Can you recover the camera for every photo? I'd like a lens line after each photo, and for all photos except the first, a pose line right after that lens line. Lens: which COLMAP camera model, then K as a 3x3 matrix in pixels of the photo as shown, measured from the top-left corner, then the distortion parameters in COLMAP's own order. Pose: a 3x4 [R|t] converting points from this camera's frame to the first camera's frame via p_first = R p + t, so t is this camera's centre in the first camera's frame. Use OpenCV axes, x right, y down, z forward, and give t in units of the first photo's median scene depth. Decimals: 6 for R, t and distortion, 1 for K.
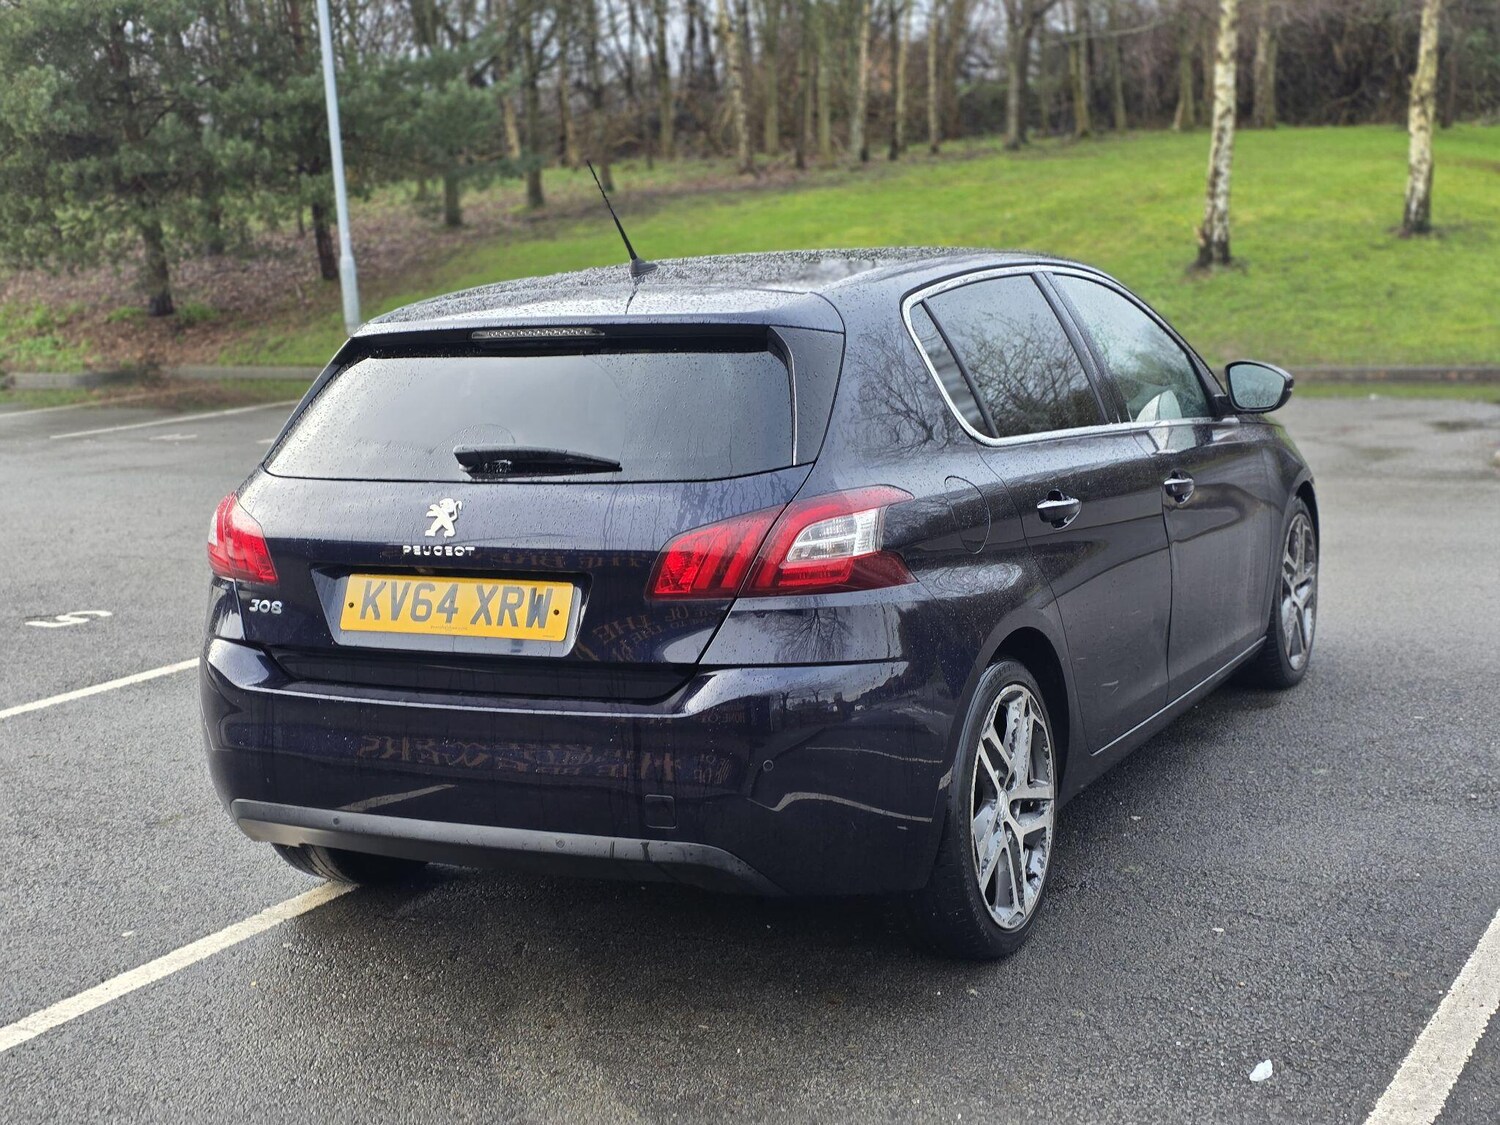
lens RADIAL K [[1947.2, 0, 750.0], [0, 1947.2, 562.5], [0, 0, 1]] dist [0.151268, -0.344362]
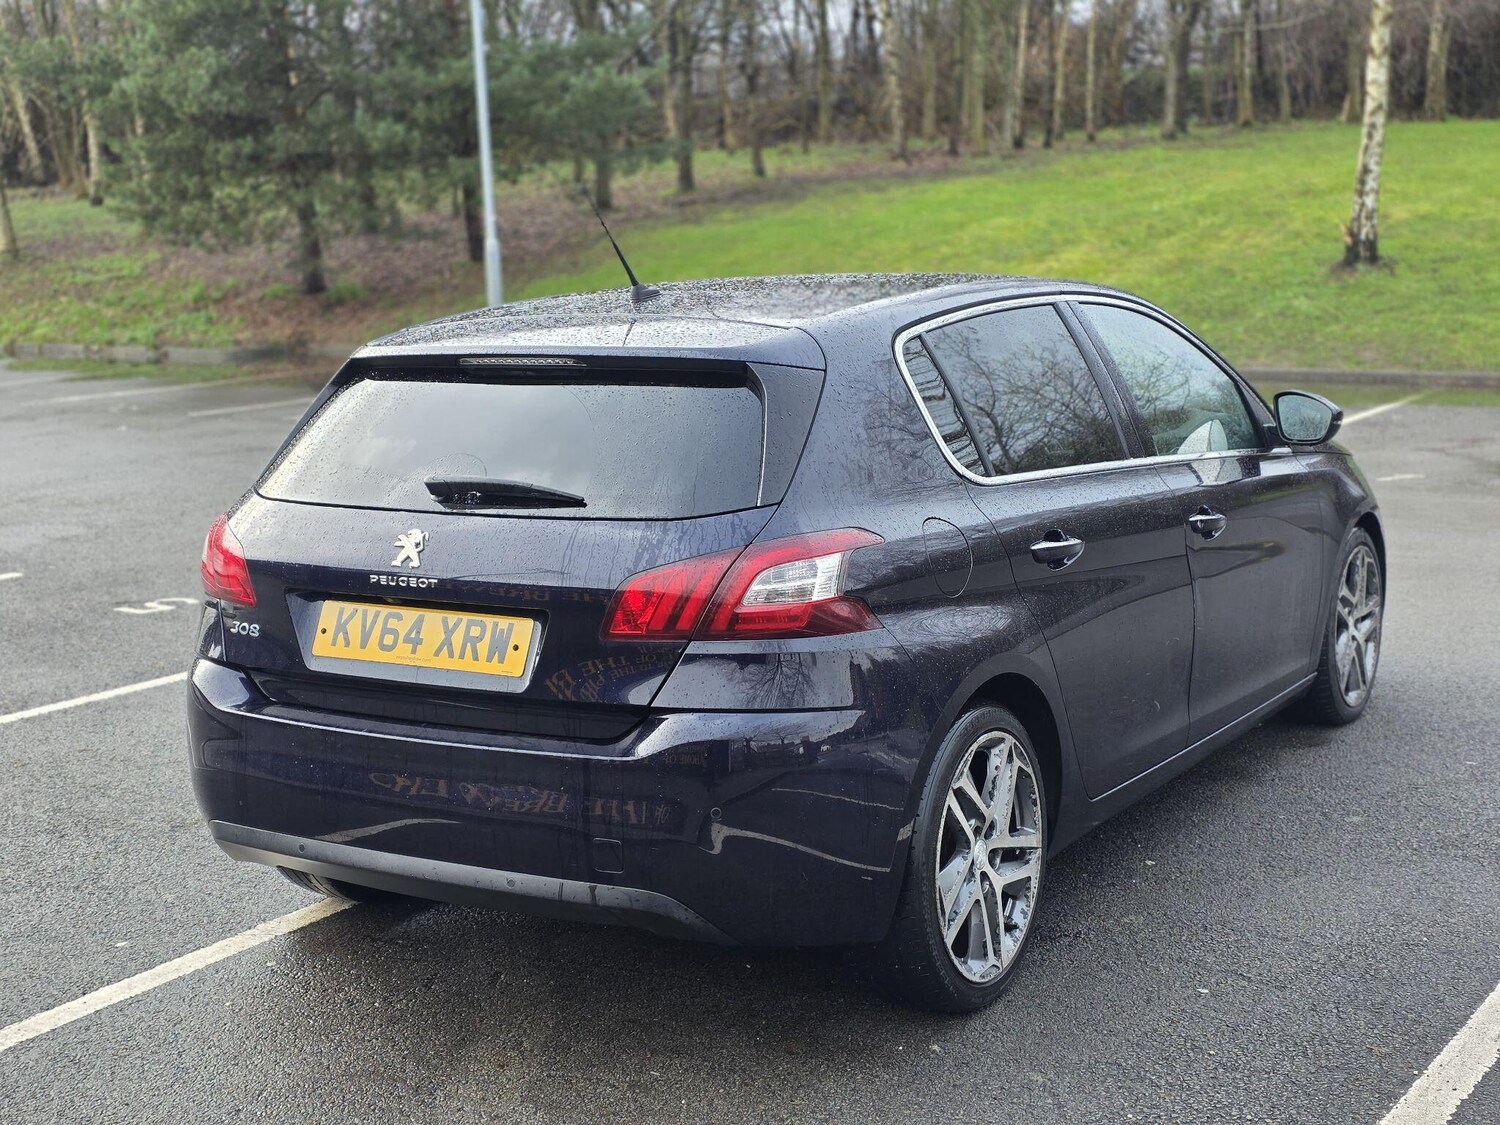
lens RADIAL K [[1951.5, 0, 786.7], [0, 1951.5, 530.6], [0, 0, 1]] dist [0.151216, -0.336578]
pose [[0.997600, 0.027417, -0.063585, 0.064345], [-0.027809, 0.999599, -0.005295, -0.021085], [0.063414, 0.007051, 0.997962, 0.011094]]
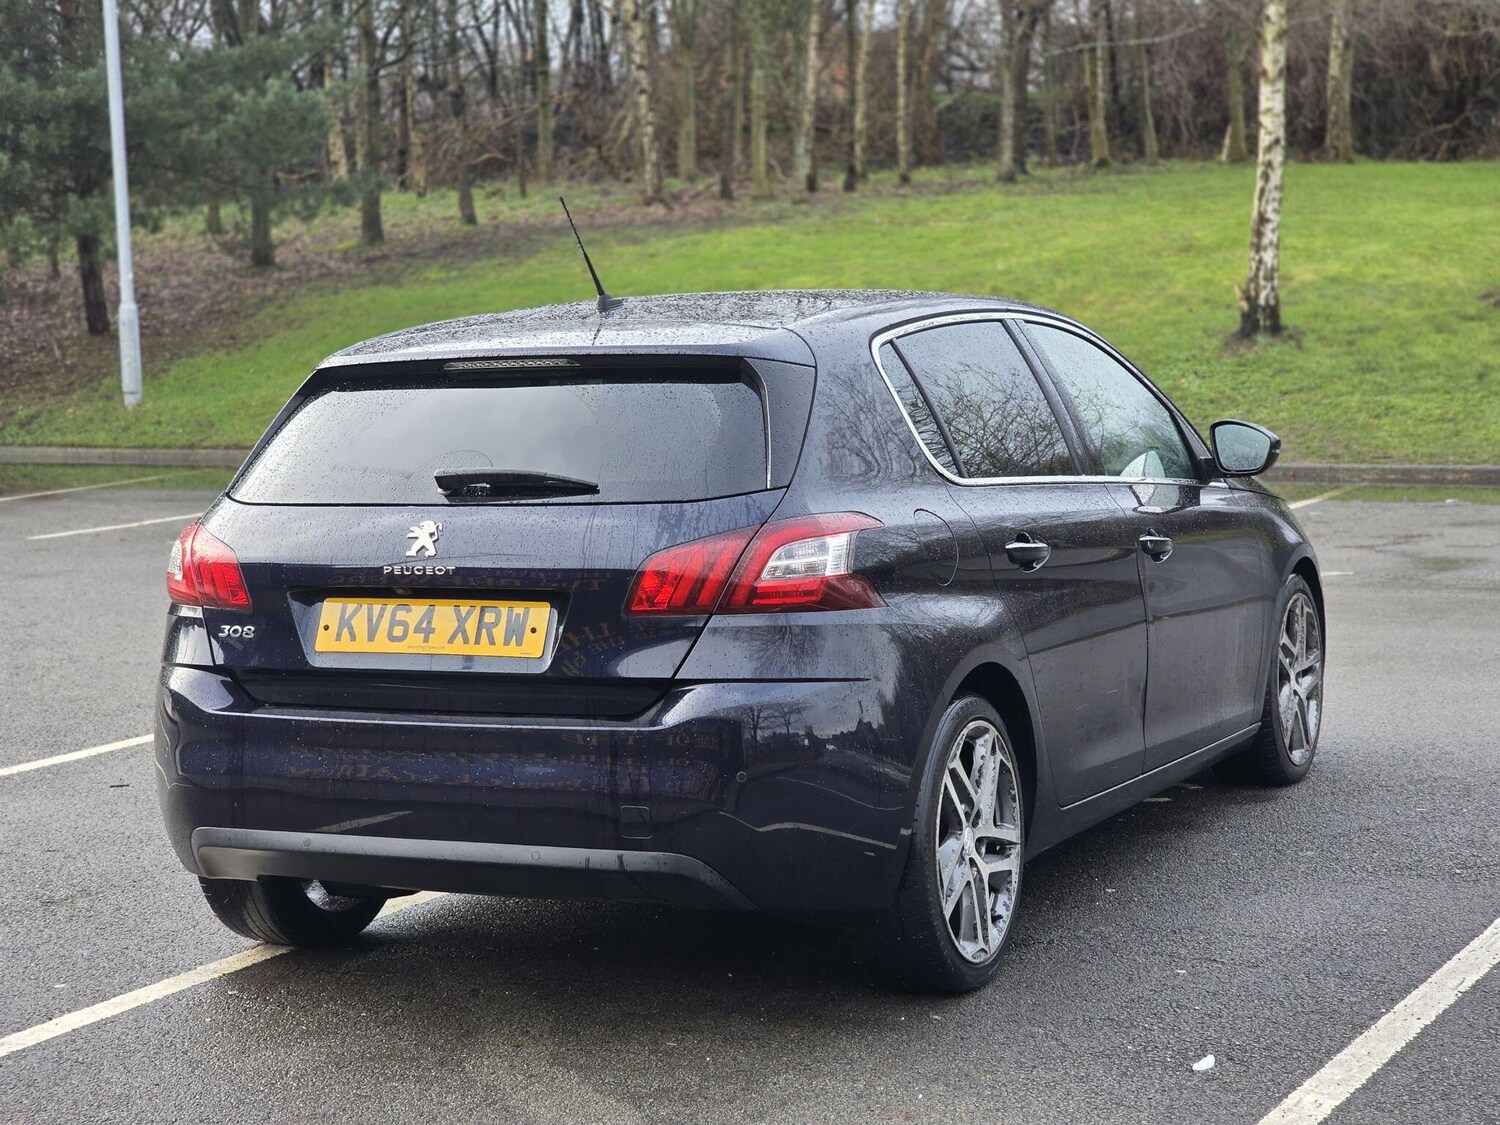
lens RADIAL K [[2774.4, 0, 754.3], [0, 2774.4, 509.6], [0, 0, 1]] dist [0.017745, 0.204476]
pose [[0.999066, 0.015827, 0.040211, -0.028185], [-0.012299, 0.996175, -0.086507, 0.056335], [-0.041426, 0.085932, 0.995439, -0.300614]]
